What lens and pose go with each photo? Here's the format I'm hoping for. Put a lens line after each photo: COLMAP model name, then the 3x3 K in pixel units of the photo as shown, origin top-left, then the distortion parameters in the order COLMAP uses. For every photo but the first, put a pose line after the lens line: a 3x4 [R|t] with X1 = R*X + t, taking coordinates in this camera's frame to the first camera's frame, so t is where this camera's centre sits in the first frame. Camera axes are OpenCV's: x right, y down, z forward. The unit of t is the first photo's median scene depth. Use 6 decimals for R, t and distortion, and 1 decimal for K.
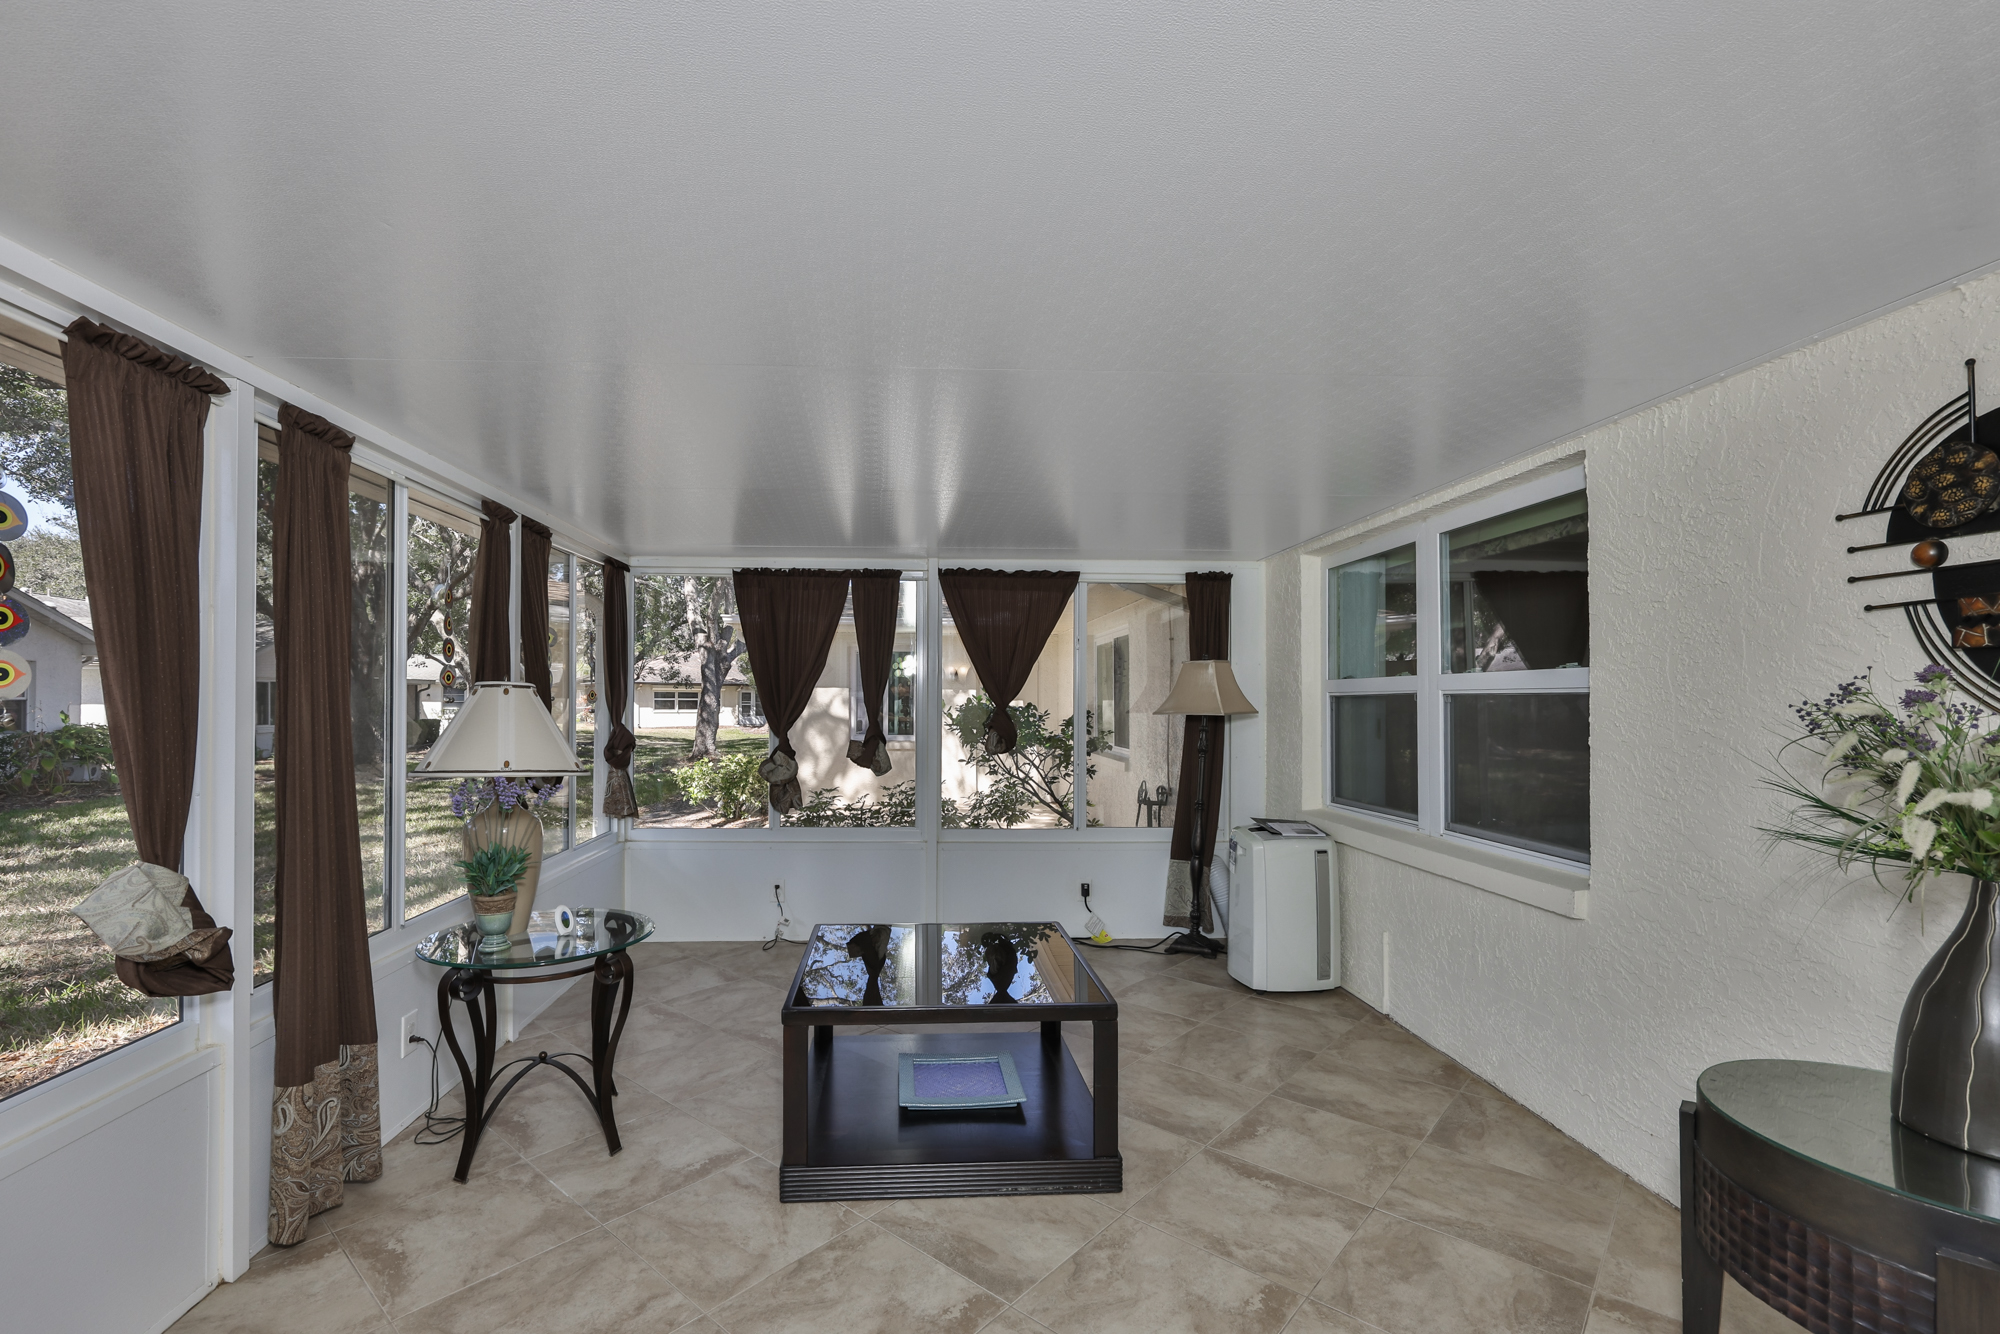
lens RADIAL K [[896.1, 0, 968.9], [0, 896.1, 702.8], [0, 0, 1]] dist [-0.004646, 0.000283]
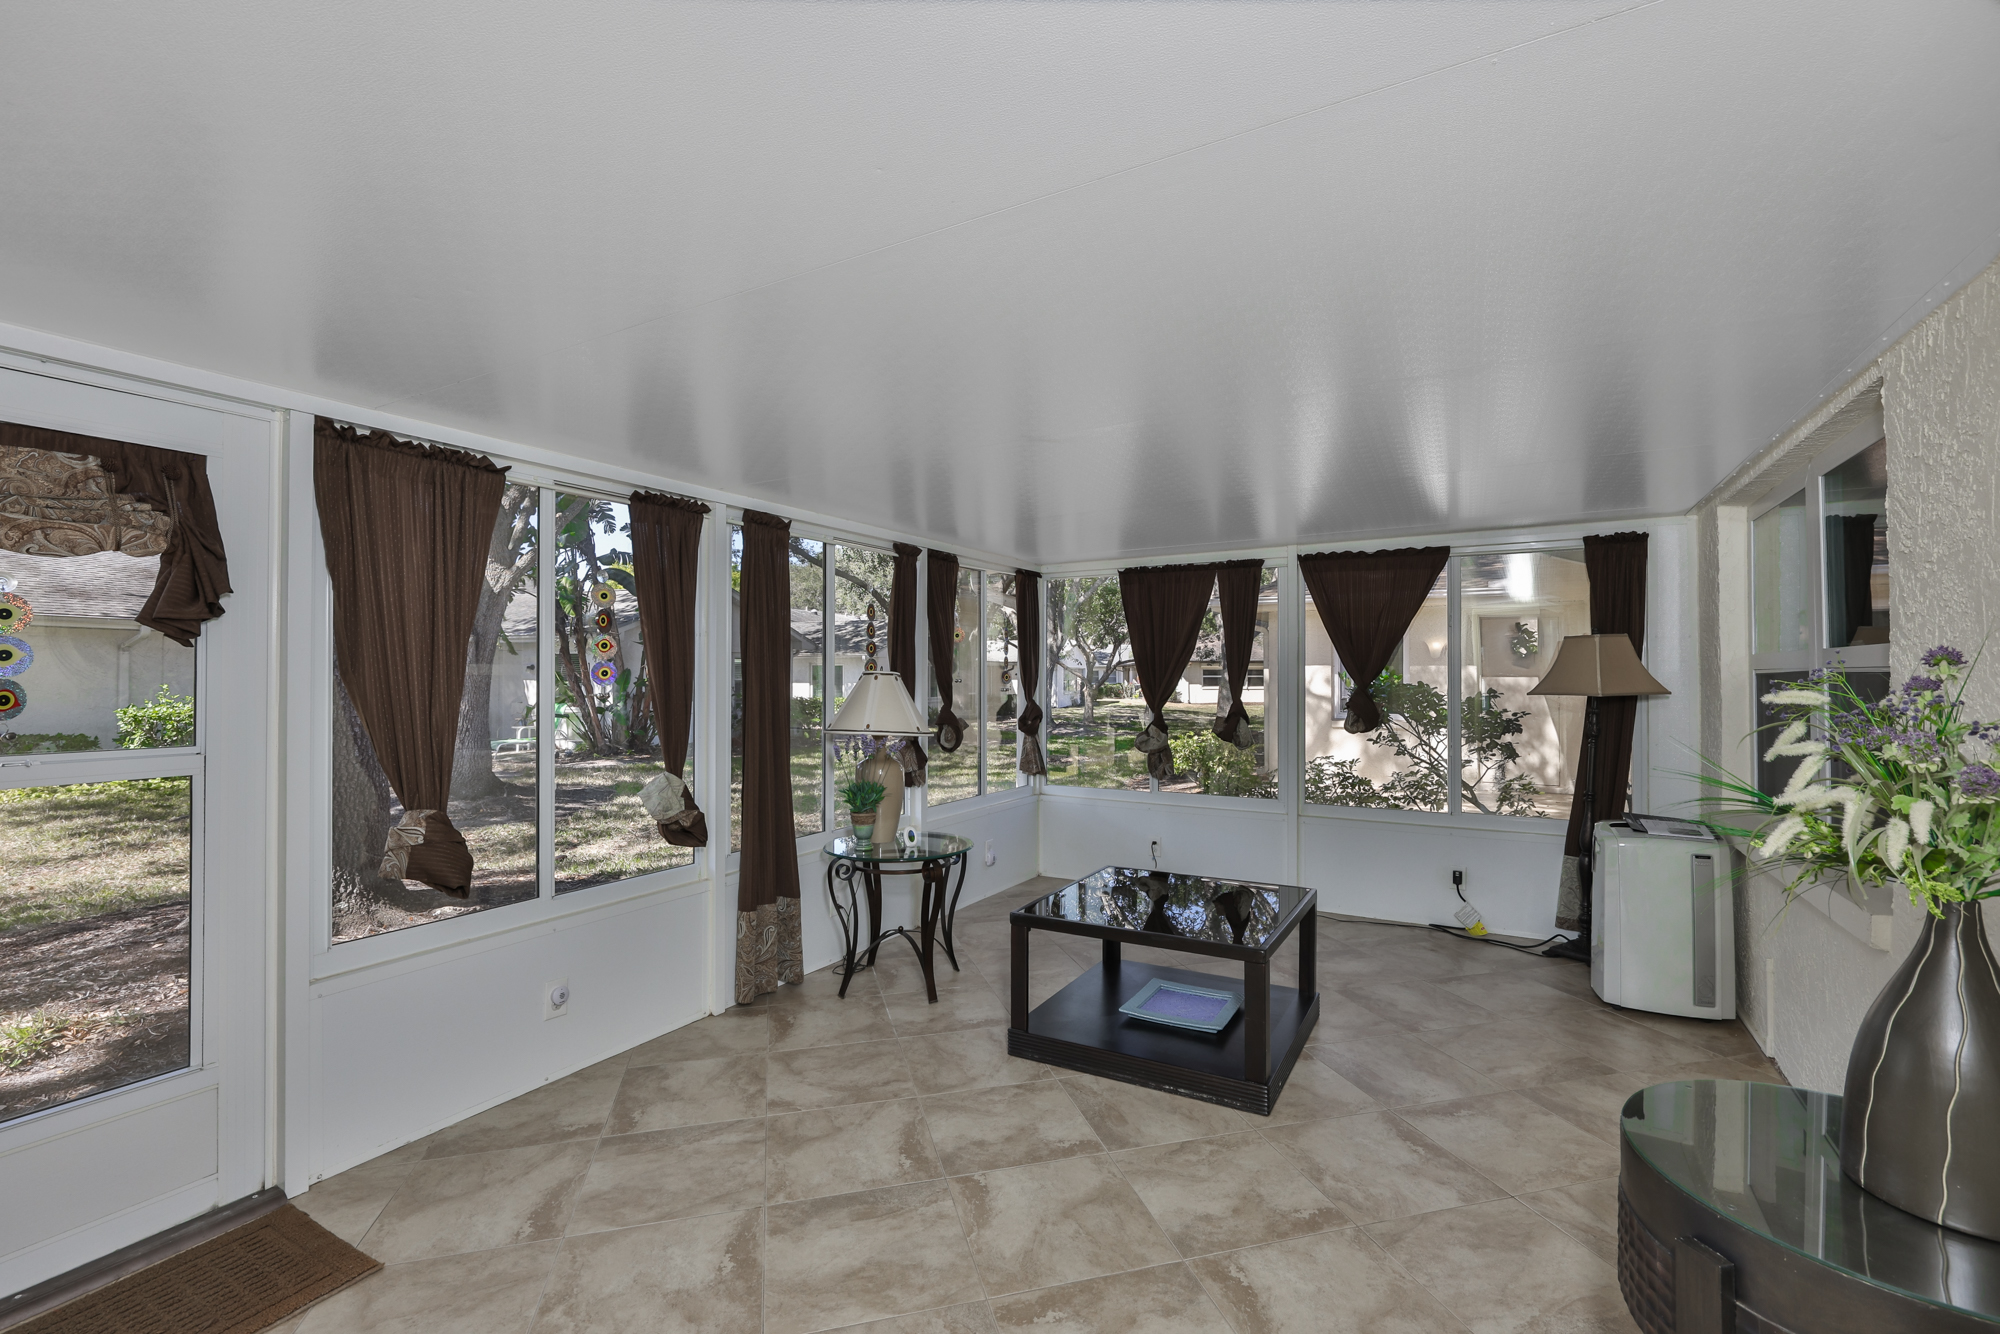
lens RADIAL K [[896.1, 0, 1003.0], [0, 896.1, 669.4], [0, 0, 1]] dist [-0.004646, 0.000283]
pose [[0.836264, -0.008866, -0.548255, 0.430576], [0.003287, 0.999932, -0.011157, -0.007987], [0.548317, 0.007528, 0.836237, -0.116594]]
